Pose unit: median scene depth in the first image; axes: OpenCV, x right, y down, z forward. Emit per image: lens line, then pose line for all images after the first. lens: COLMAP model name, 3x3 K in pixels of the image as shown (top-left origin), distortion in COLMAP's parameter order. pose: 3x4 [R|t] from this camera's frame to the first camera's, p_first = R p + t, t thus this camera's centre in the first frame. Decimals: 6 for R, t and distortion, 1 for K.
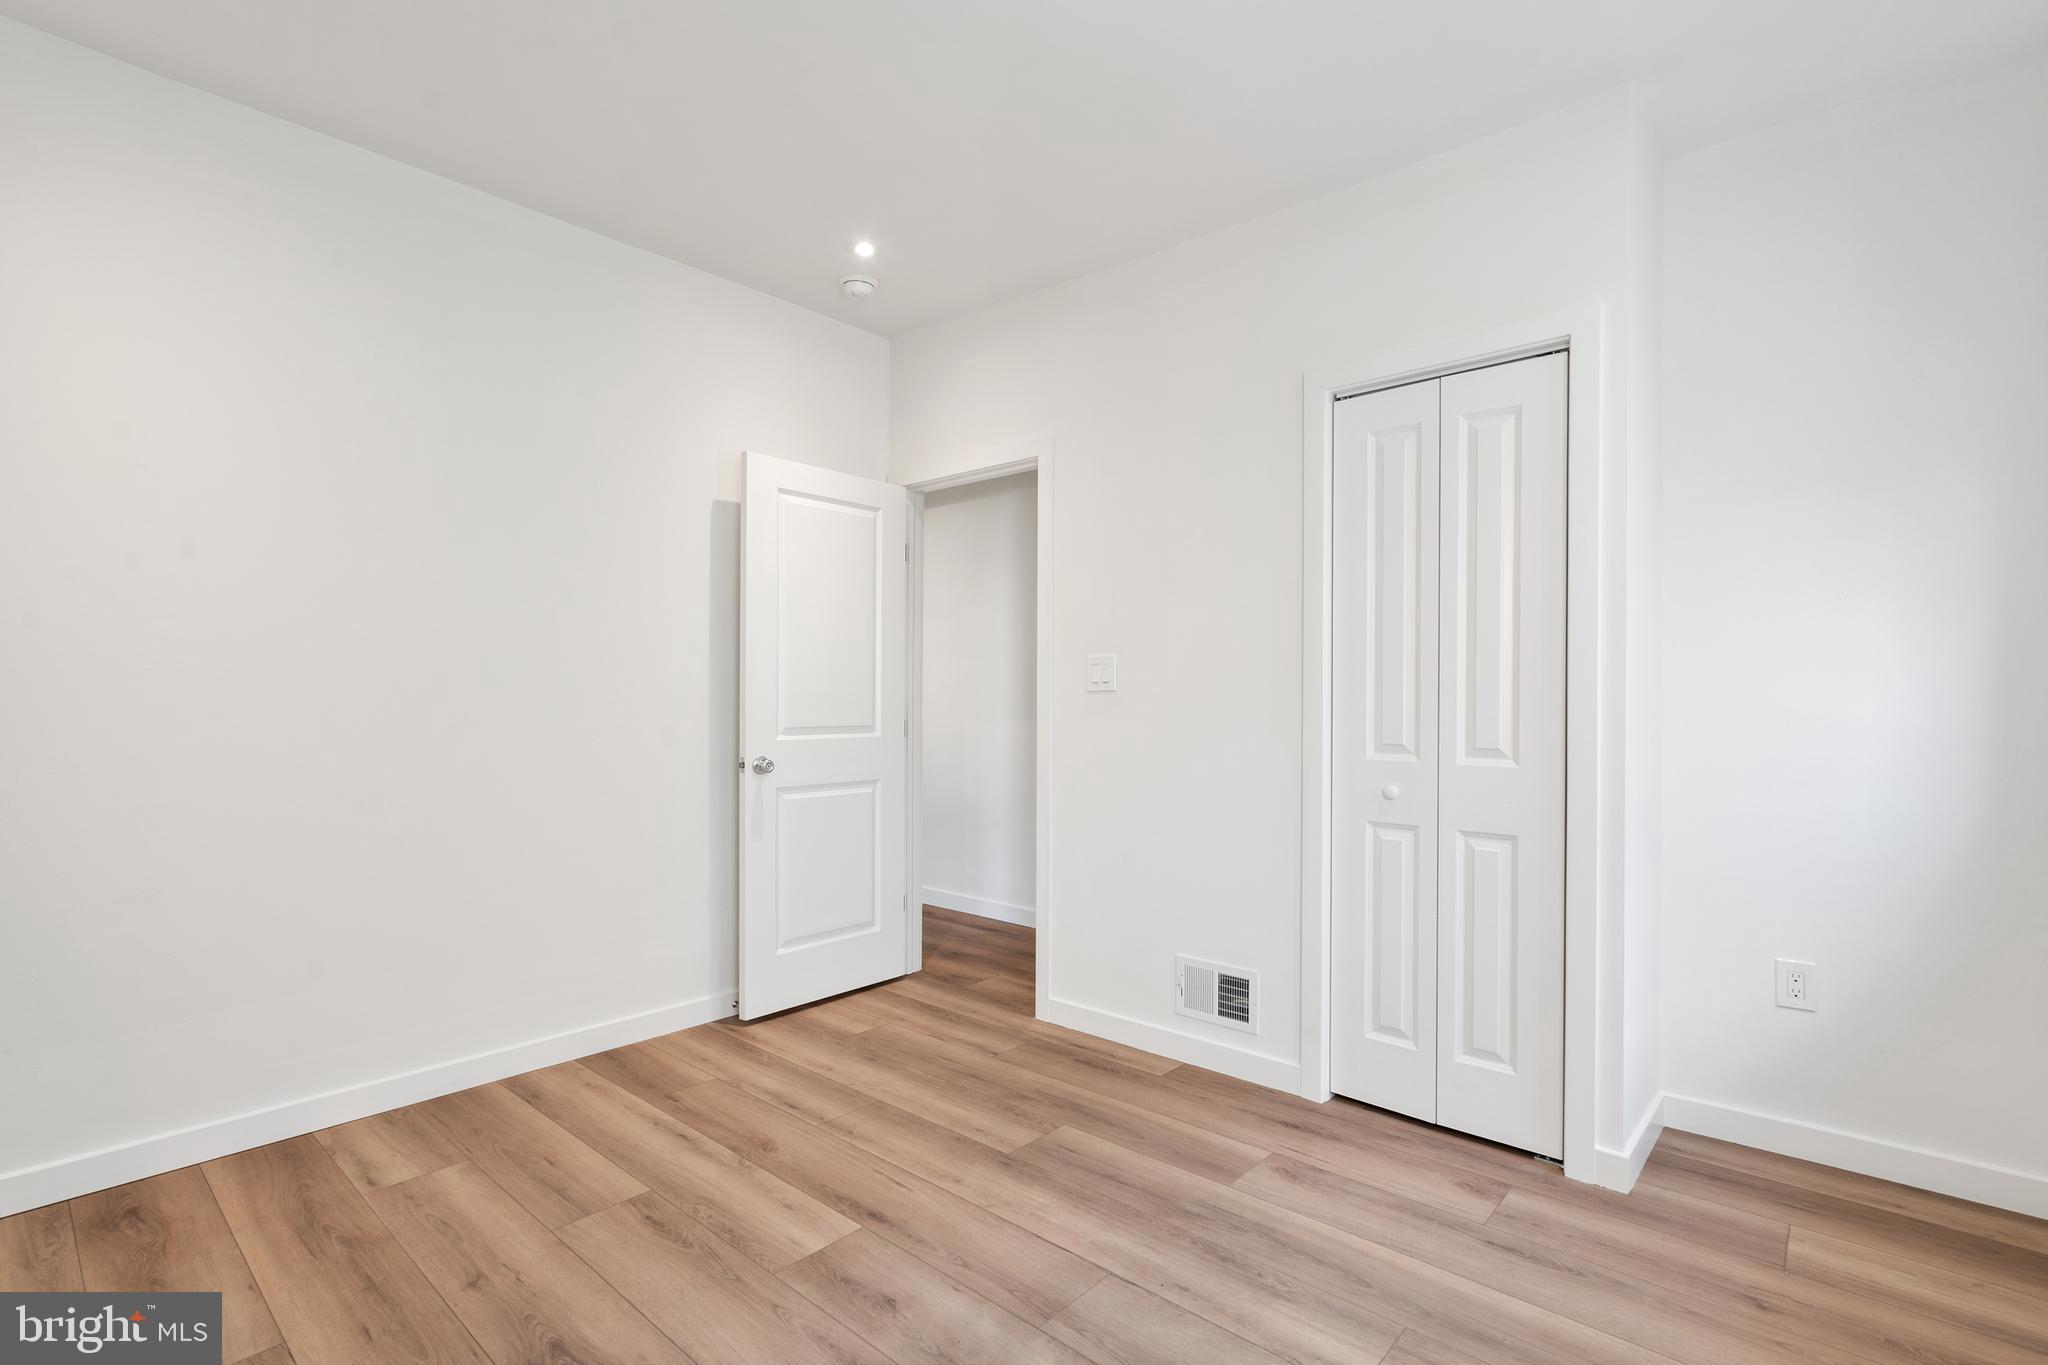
lens RADIAL K [[961.7, 0, 1021.9], [0, 961.7, 689.4], [0, 0, 1]] dist [-0.002151, -0.000286]
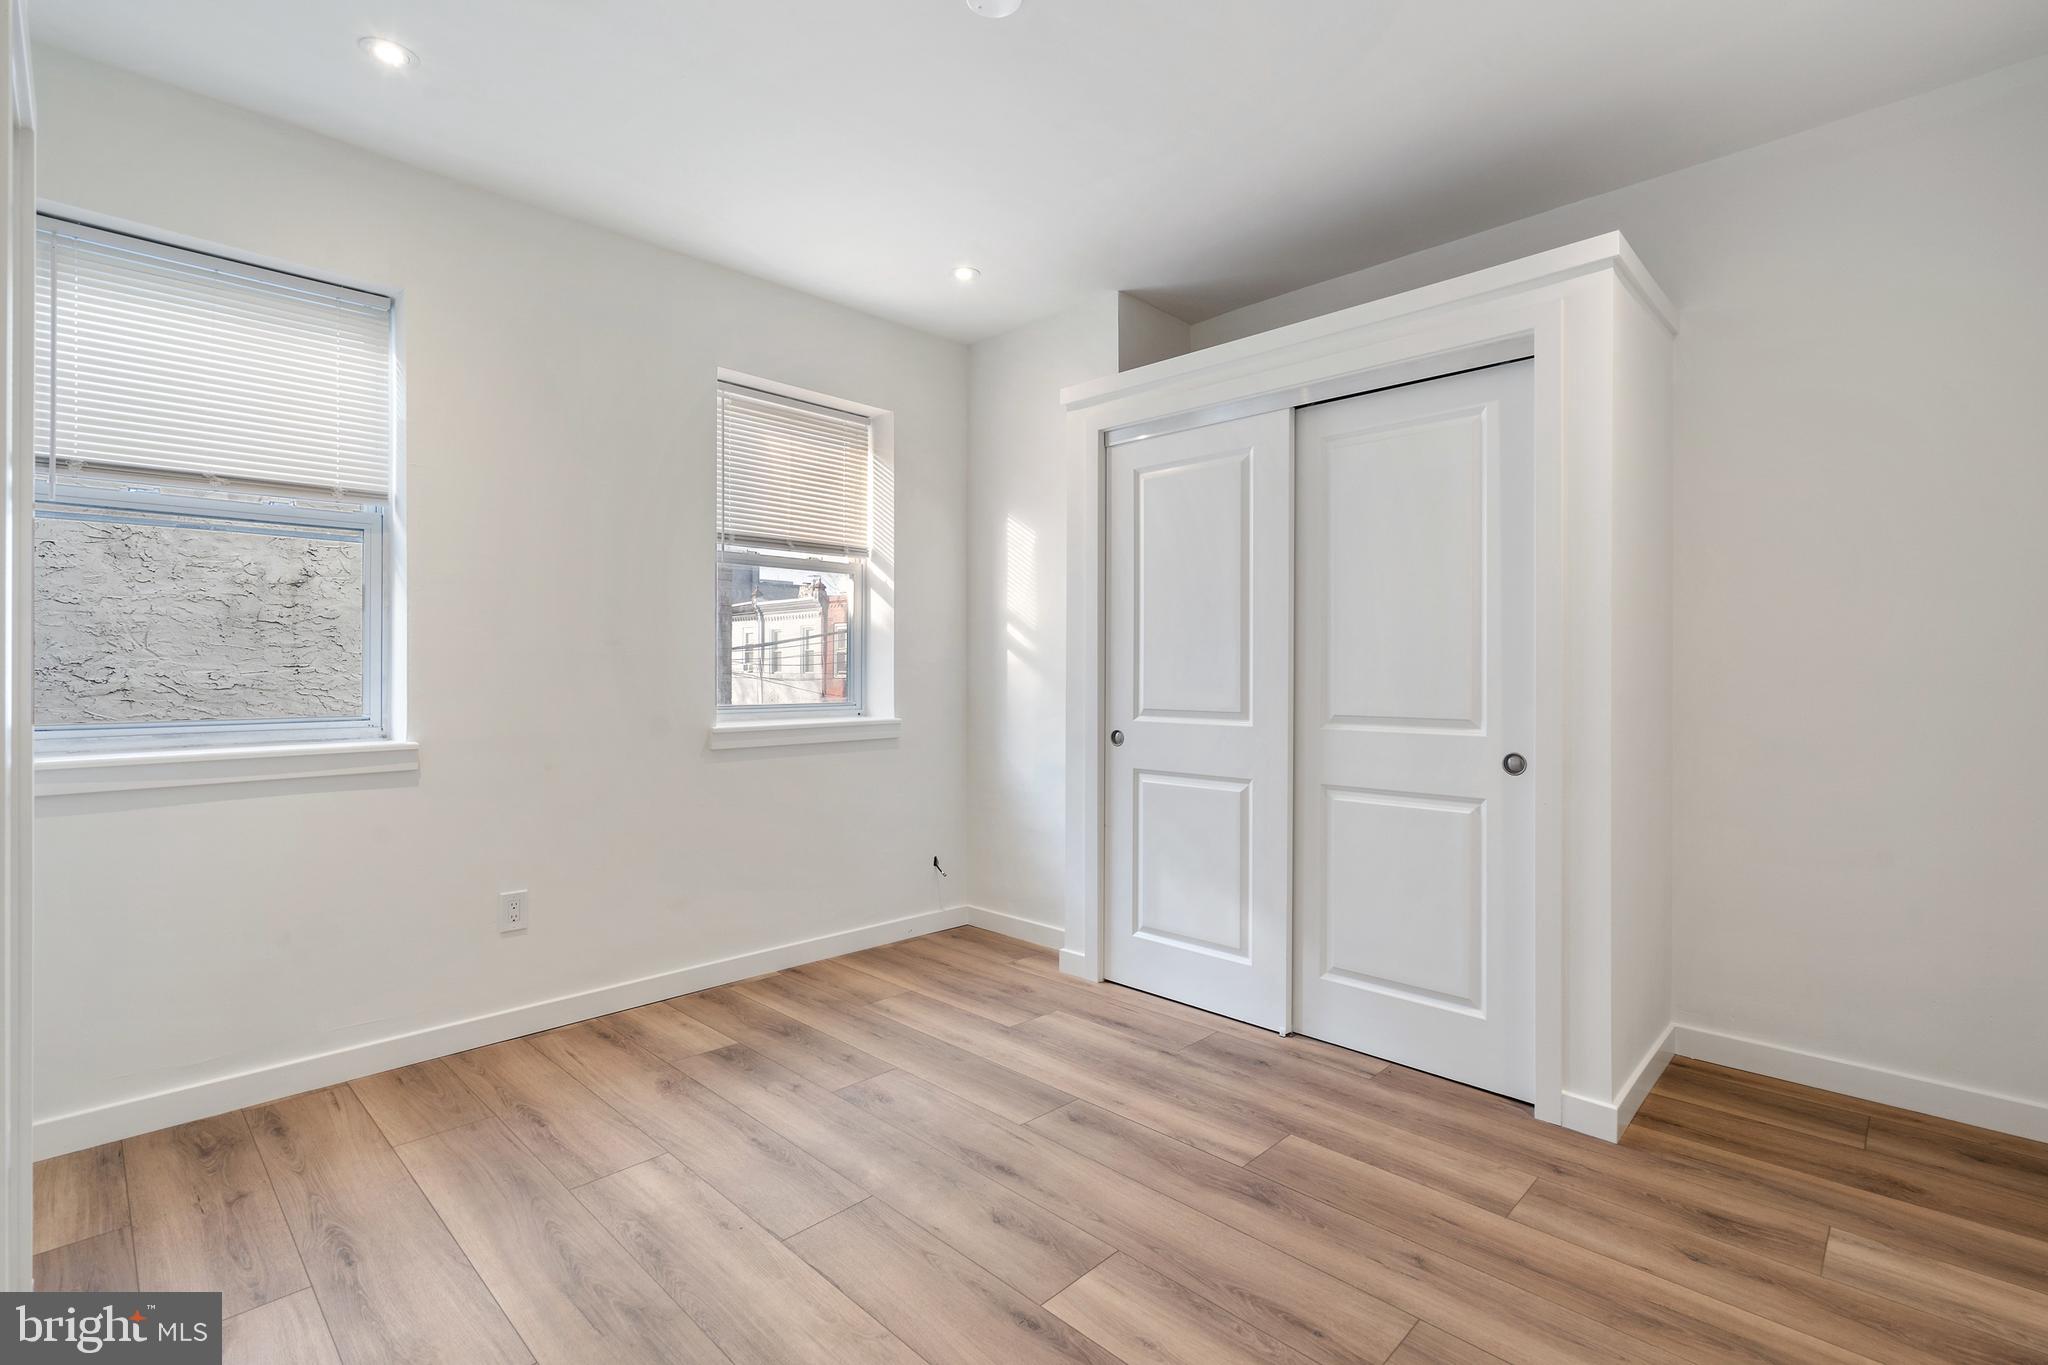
lens RADIAL K [[945.8, 0, 1017.8], [0, 945.8, 668.0], [0, 0, 1]] dist [-0.000943, 0.000324]
pose [[-0.999065, -0.003583, 0.043078, -0.190301], [-0.003805, 0.999980, -0.005084, 0.011498], [-0.043059, -0.005244, -0.999059, 1.940306]]
